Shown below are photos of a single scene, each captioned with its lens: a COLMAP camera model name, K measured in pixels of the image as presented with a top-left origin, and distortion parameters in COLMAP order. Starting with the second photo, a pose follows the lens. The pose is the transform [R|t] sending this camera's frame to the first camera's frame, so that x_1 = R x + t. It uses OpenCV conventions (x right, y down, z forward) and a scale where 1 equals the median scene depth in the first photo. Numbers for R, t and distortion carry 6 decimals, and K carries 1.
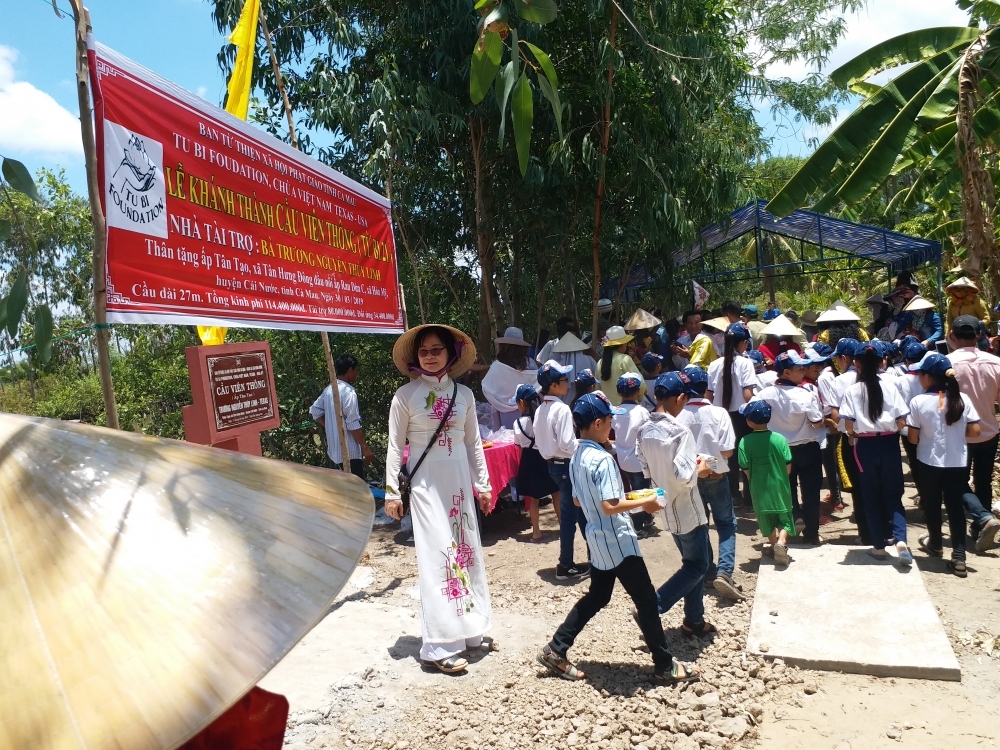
lens RADIAL K [[823.6, 0, 500.0], [0, 823.6, 375.0], [0, 0, 1]] dist [0.007737, -0.002007]
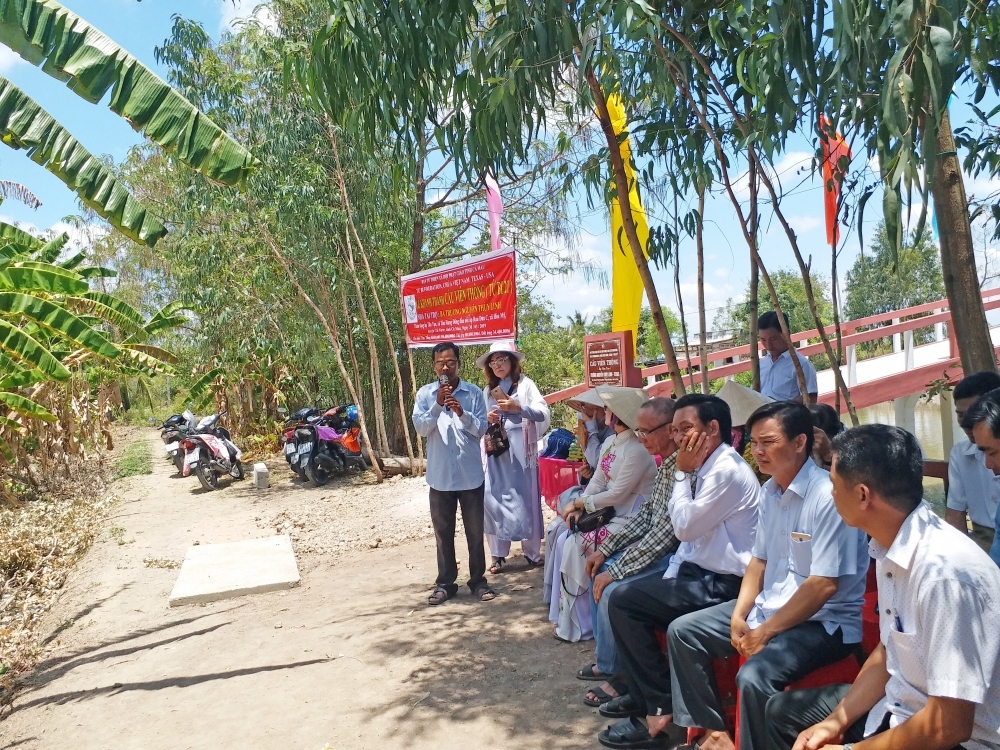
lens RADIAL K [[823.6, 0, 500.0], [0, 823.6, 375.0], [0, 0, 1]] dist [0.007737, -0.002007]
pose [[-0.787089, 0.154555, -0.597163, 1.036973], [0.113149, 0.987850, 0.106535, -0.203172], [0.606373, 0.016284, -0.795014, 2.904603]]
